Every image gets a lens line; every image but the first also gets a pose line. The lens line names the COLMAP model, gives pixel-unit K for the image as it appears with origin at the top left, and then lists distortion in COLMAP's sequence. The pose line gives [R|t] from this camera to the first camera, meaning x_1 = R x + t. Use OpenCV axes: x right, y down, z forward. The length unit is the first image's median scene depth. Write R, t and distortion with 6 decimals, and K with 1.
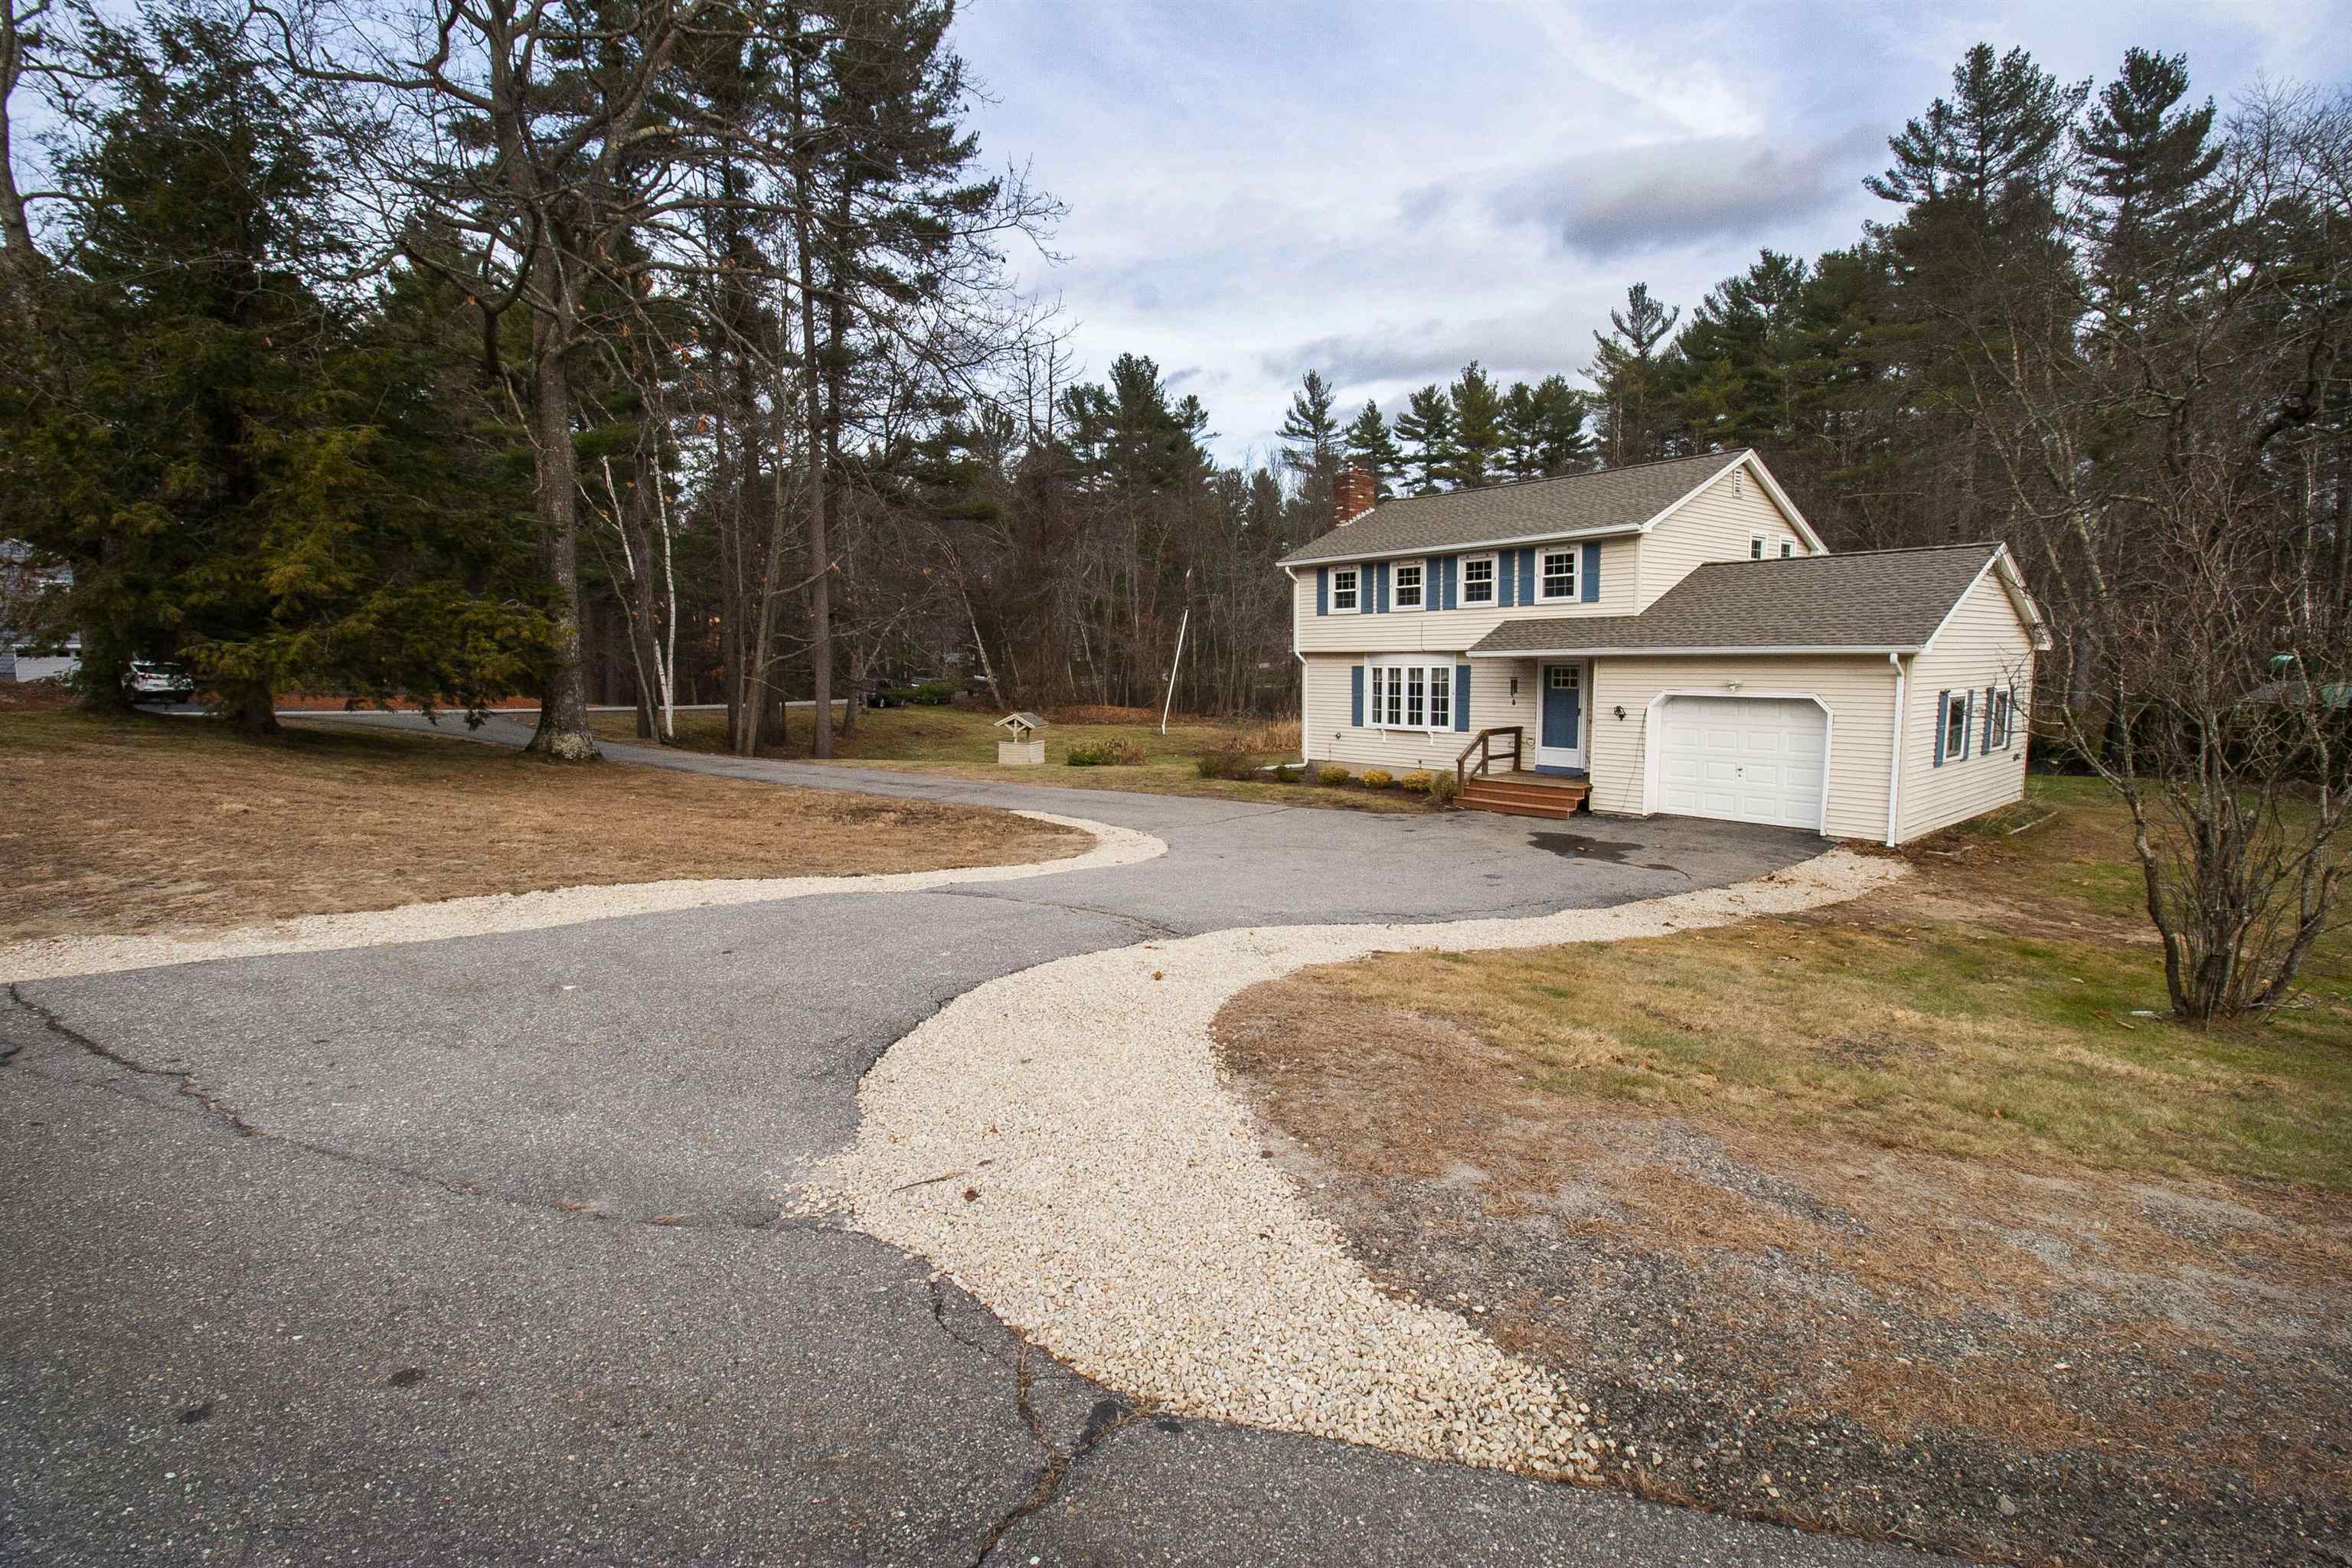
lens RADIAL K [[1090.3, 0, 1170.6], [0, 1090.3, 777.1], [0, 0, 1]] dist [-0.008453, -0.004482]
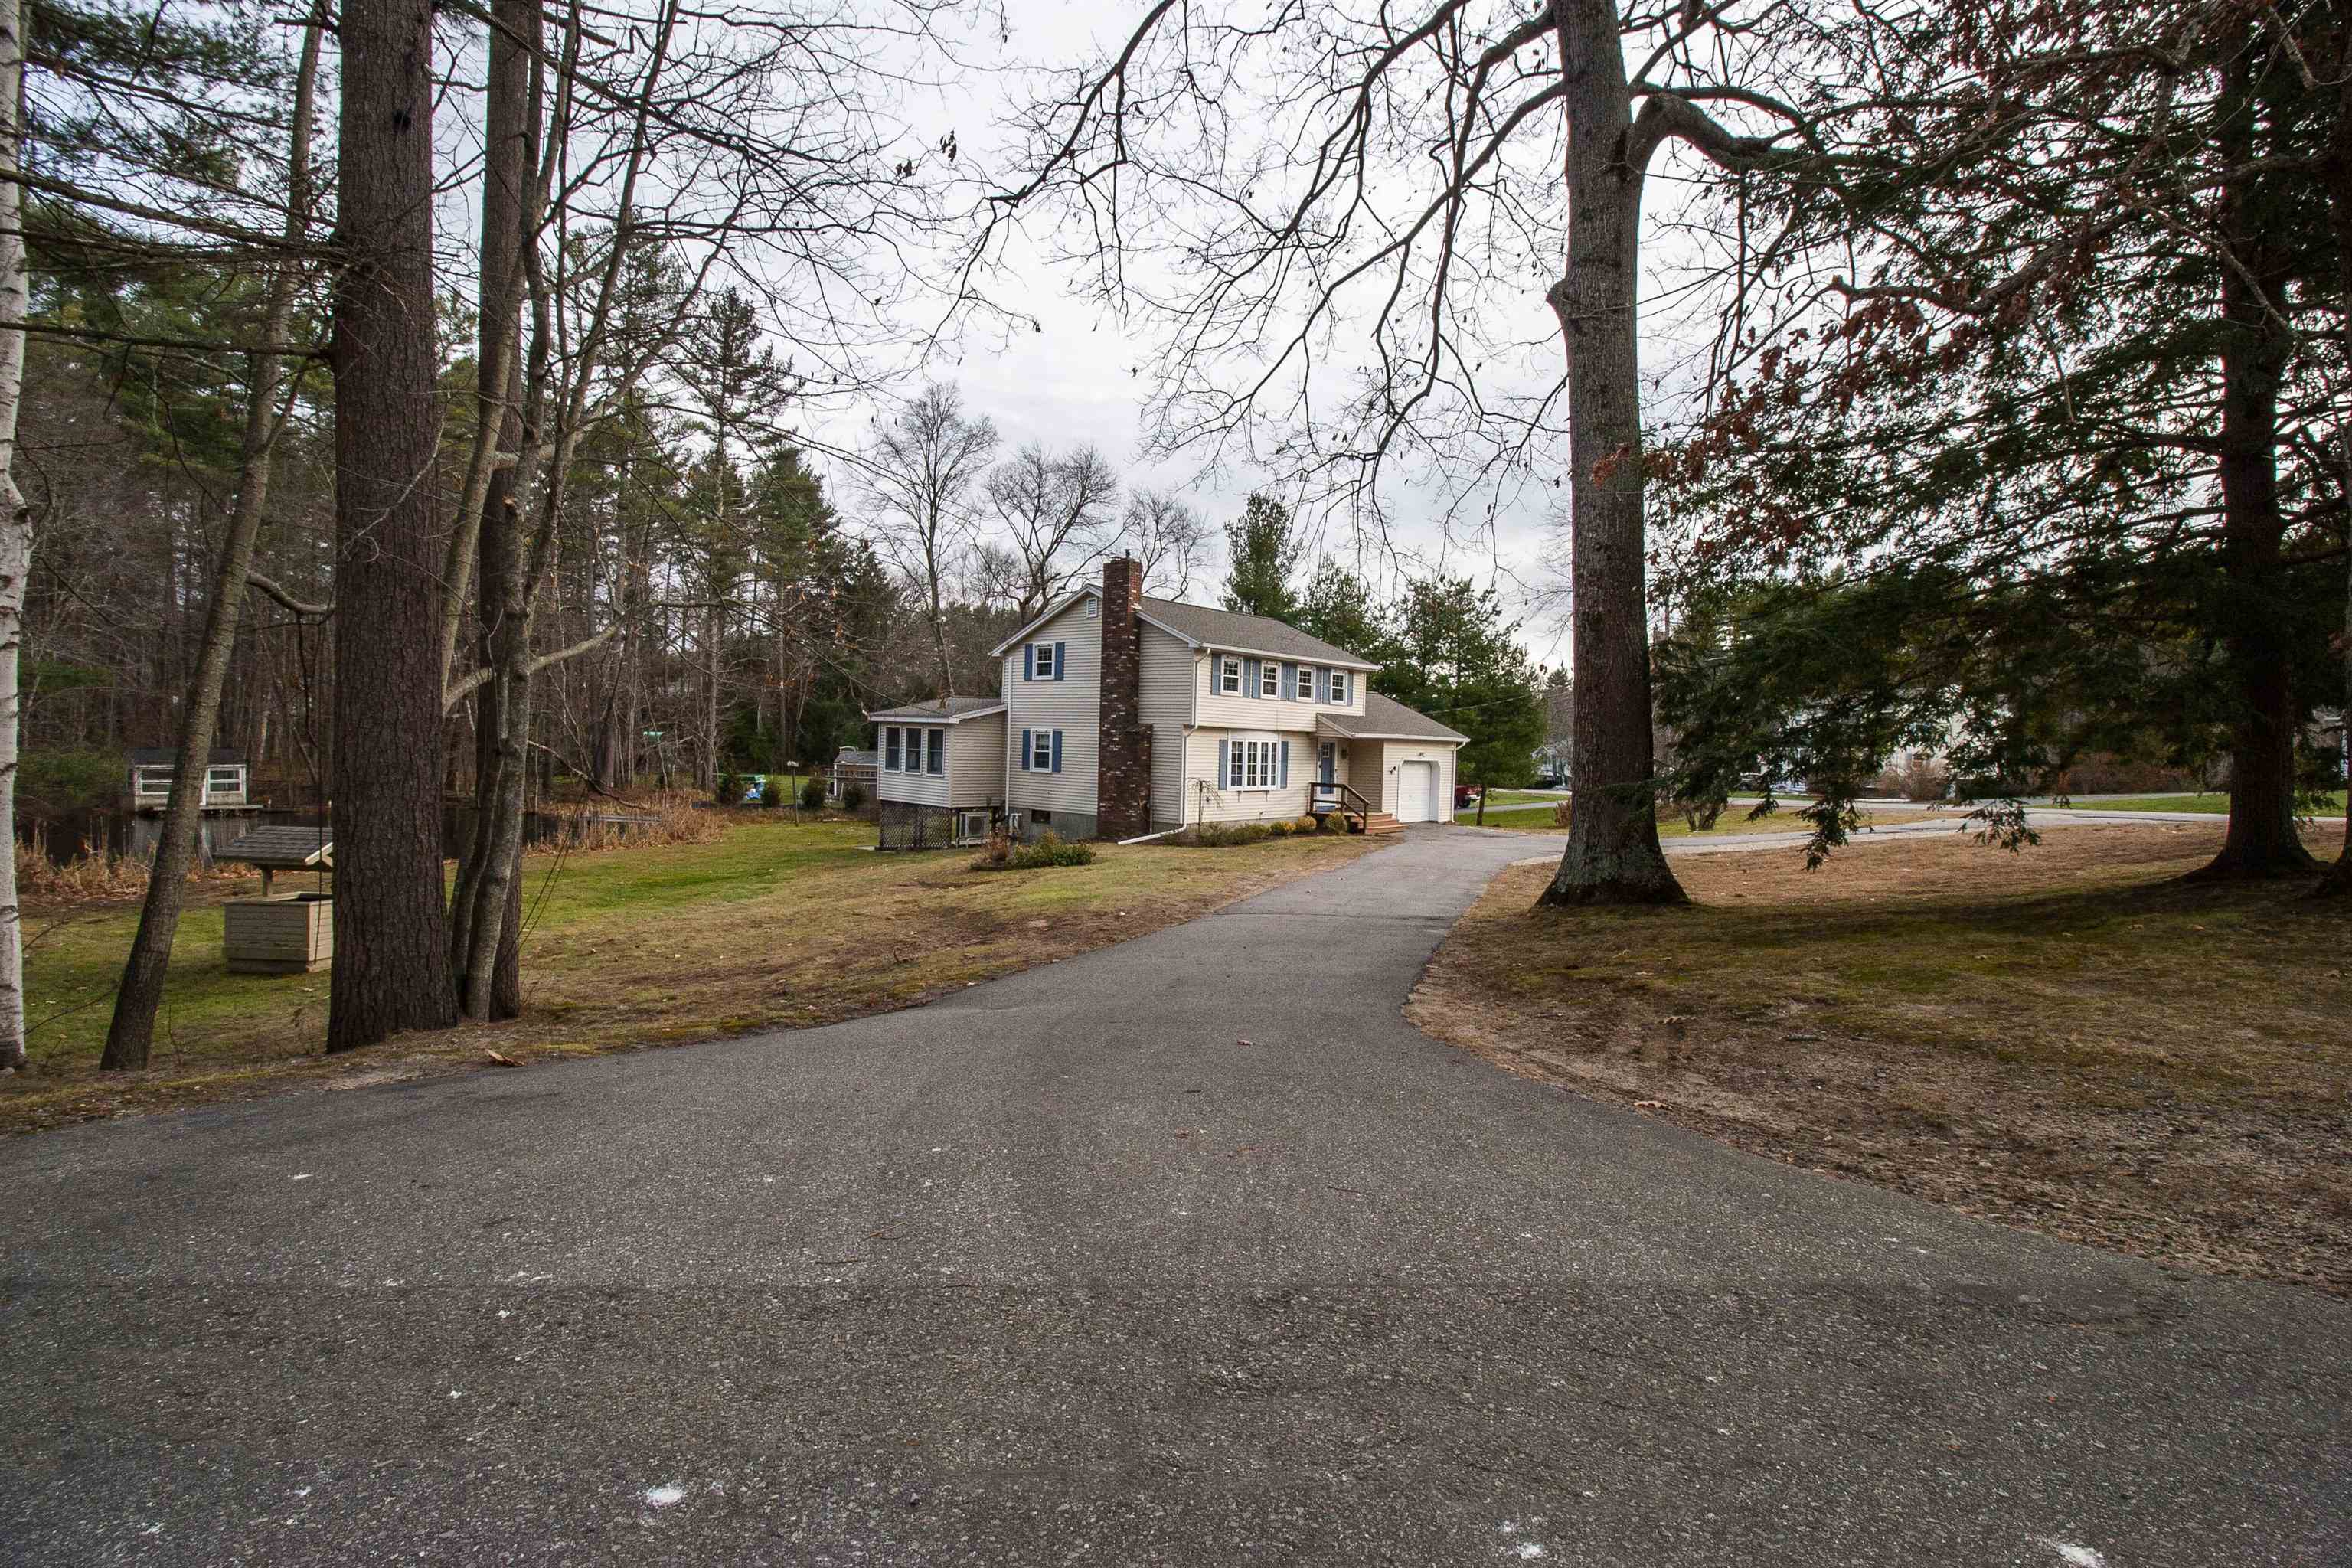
lens RADIAL K [[1090.3, 0, 1175.8], [0, 1090.3, 770.9], [0, 0, 1]] dist [-0.008453, -0.004482]
pose [[-0.164001, -0.017916, 0.986298, -1.046910], [0.080876, 0.996225, 0.031544, -0.114997], [-0.983139, 0.084941, -0.161932, 1.311173]]
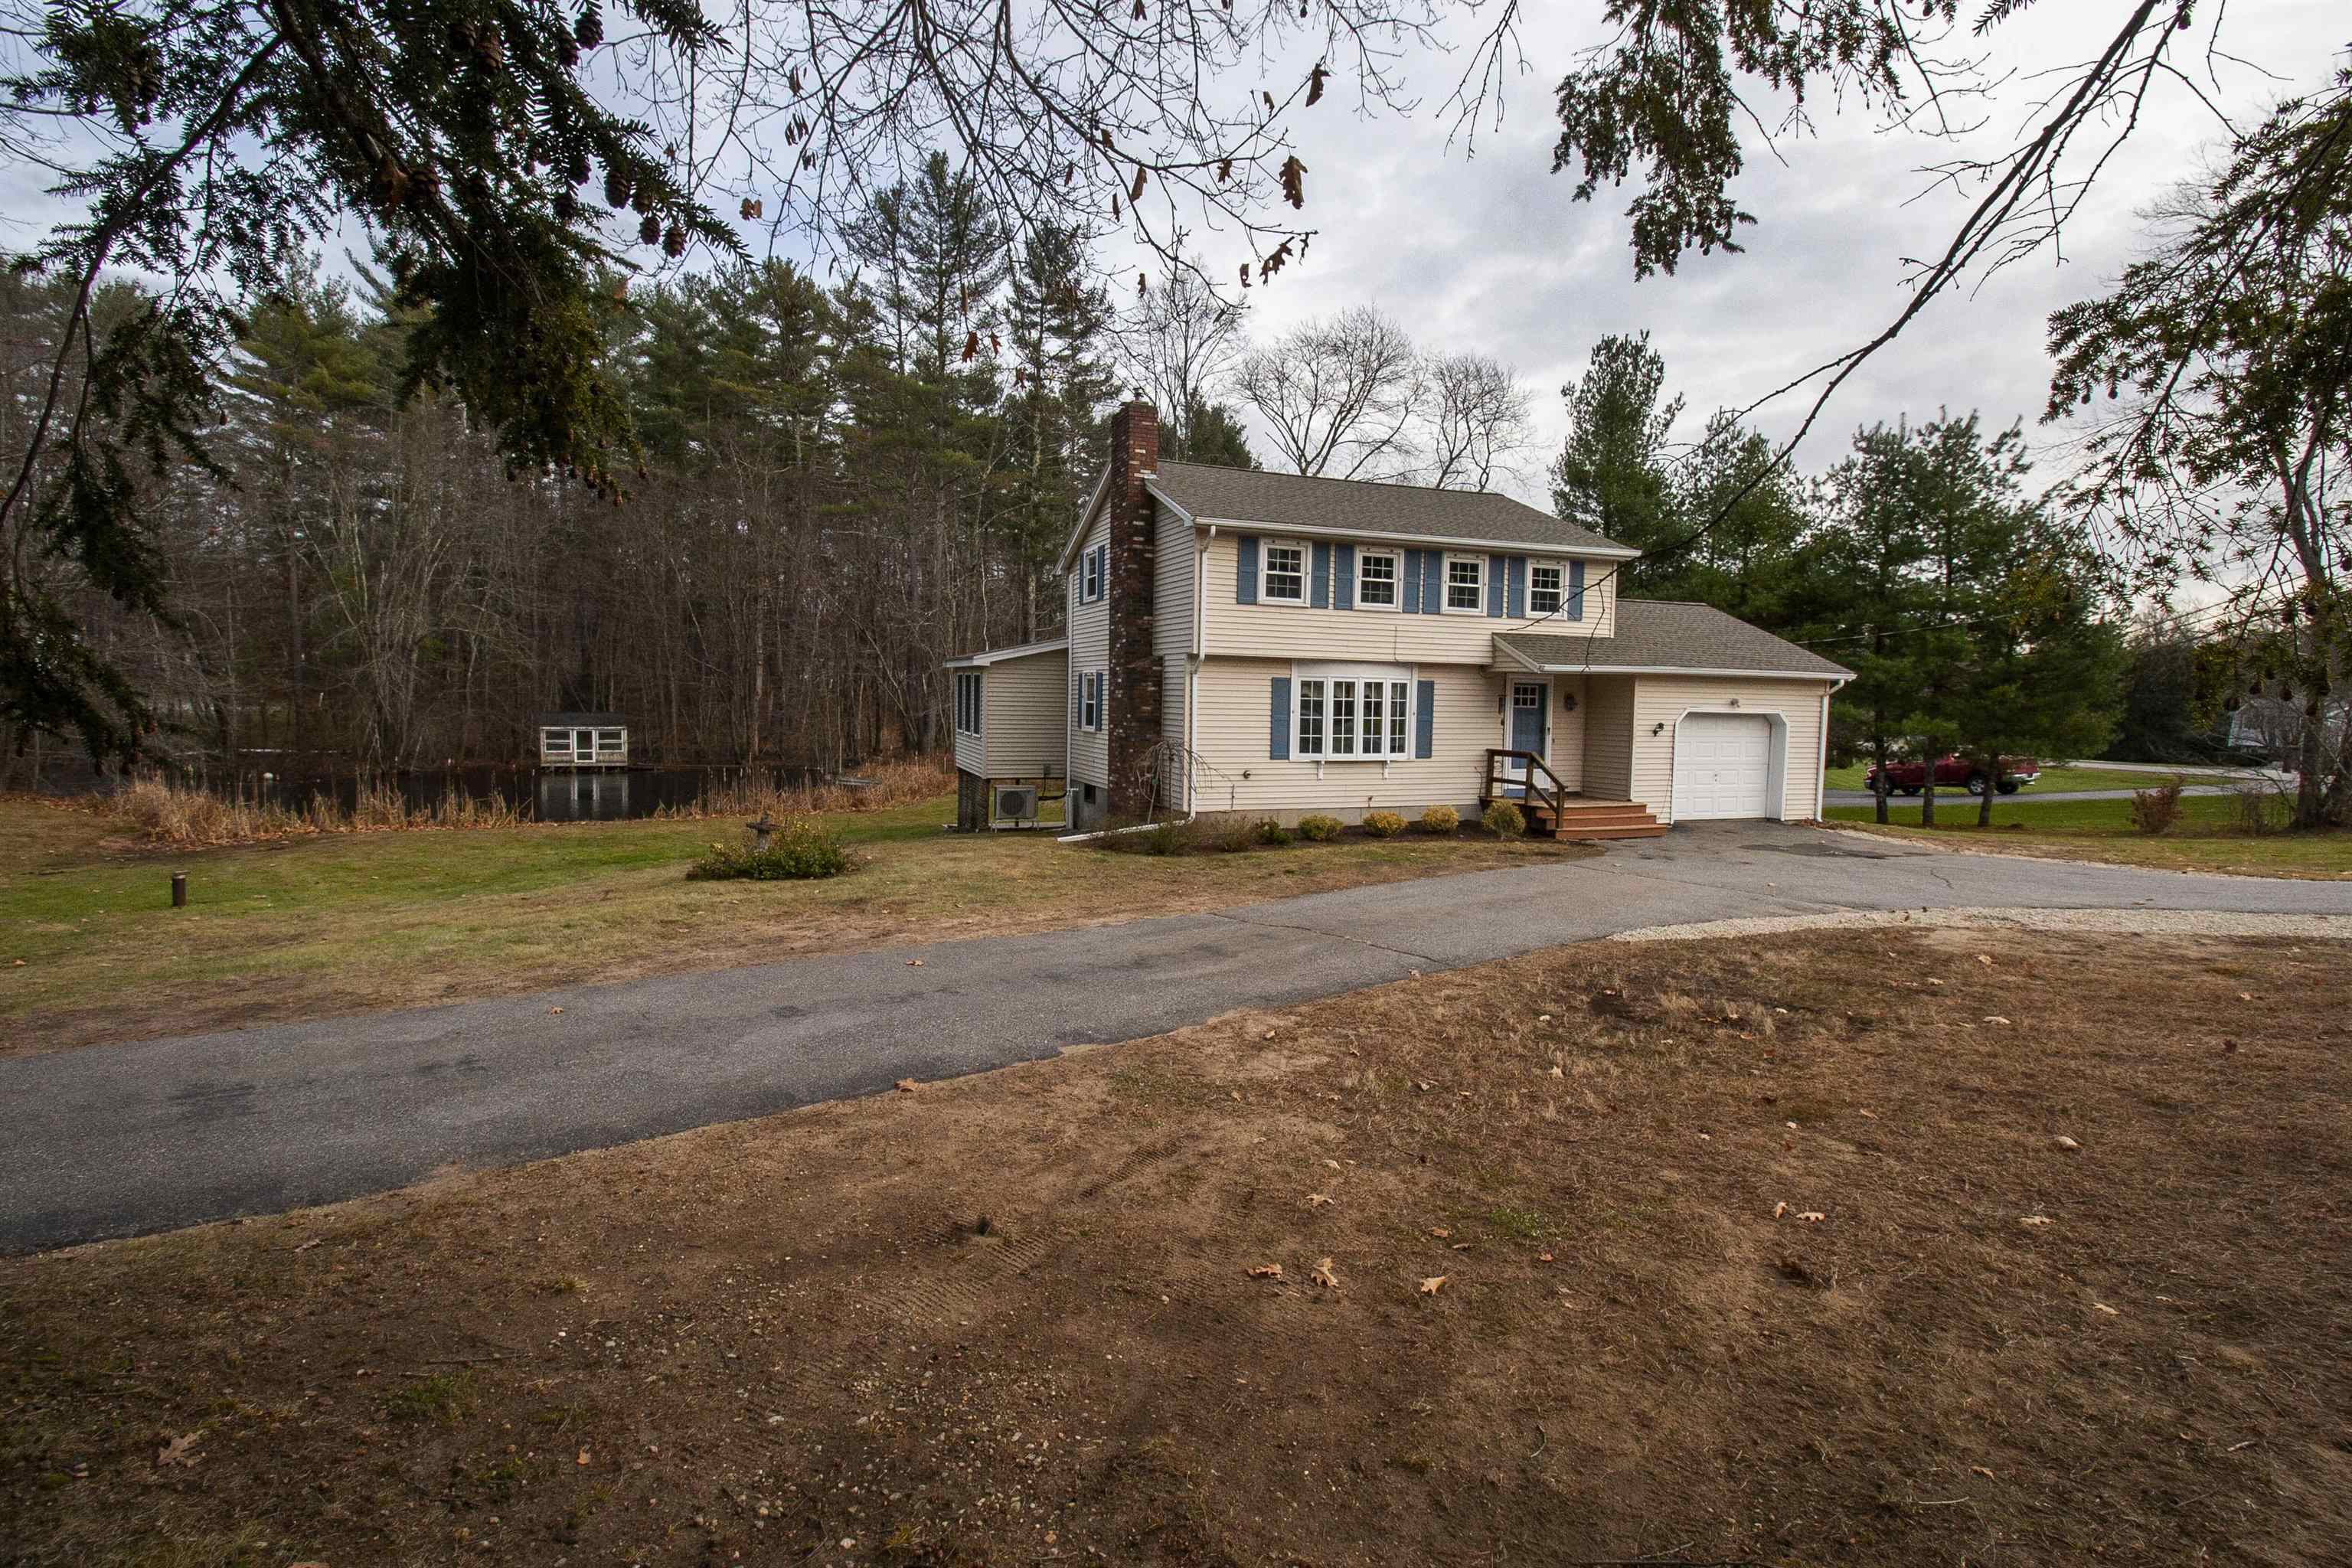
lens RADIAL K [[1090.3, 0, 1167.9], [0, 1090.3, 784.9], [0, 0, 1]] dist [-0.008453, -0.004482]
pose [[0.326668, -0.057565, 0.943385, -0.581537], [0.082094, 0.996099, 0.032355, -0.062804], [-0.941567, 0.066876, 0.330119, 0.875699]]
